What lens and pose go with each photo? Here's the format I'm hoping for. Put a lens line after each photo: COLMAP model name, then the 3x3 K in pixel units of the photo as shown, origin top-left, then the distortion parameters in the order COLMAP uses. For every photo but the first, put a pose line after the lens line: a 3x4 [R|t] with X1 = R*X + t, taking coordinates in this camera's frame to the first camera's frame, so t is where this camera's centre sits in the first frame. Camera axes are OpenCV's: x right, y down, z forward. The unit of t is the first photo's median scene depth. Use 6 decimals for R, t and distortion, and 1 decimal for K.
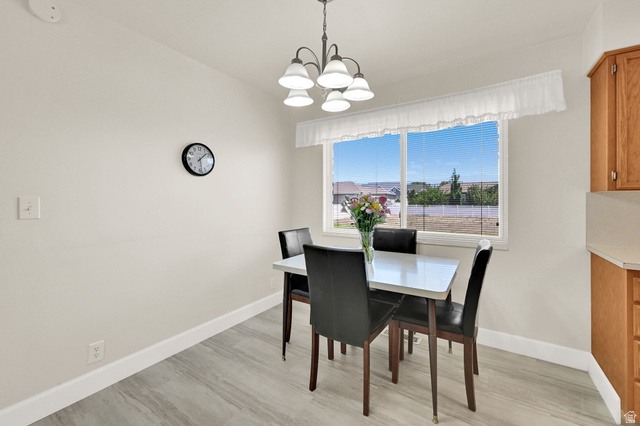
lens RADIAL K [[263.6, 0, 322.9], [0, 263.6, 198.5], [0, 0, 1]] dist [0.001844, 0.000210]
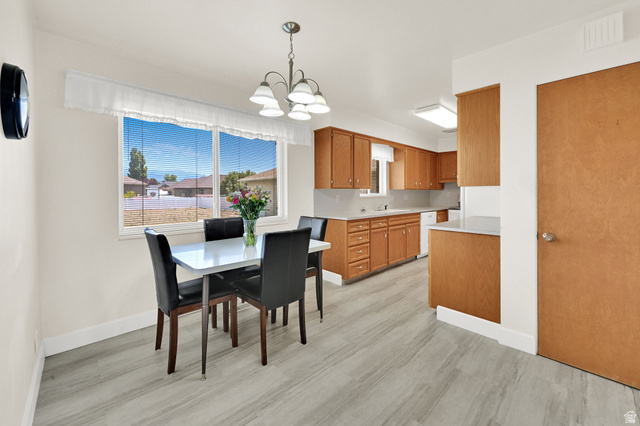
lens RADIAL K [[258.7, 0, 320.4], [0, 258.7, 196.8], [0, 0, 1]] dist [-0.000817, -0.000116]
pose [[0.243266, -0.008606, 0.969921, -1.124680], [-0.000104, 0.999960, 0.008899, 0.021950], [-0.969960, -0.002266, 0.243256, 0.568019]]
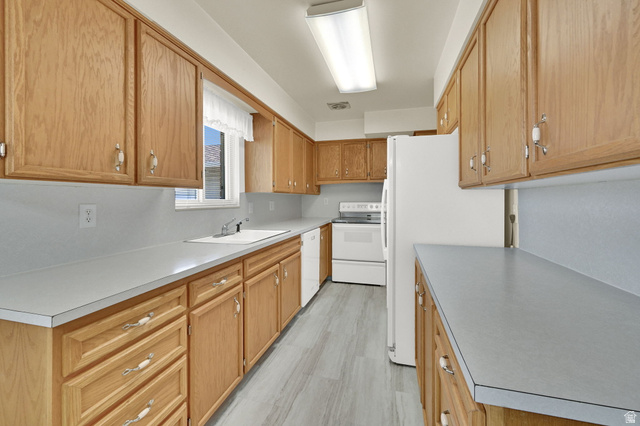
lens RADIAL K [[263.6, 0, 322.9], [0, 263.6, 198.5], [0, 0, 1]] dist [0.001844, 0.000210]
pose [[-0.304747, 0.008895, 0.952392, 0.417044], [0.002959, 0.999960, -0.008393, 0.017020], [-0.952429, 0.000260, -0.304762, 0.563589]]
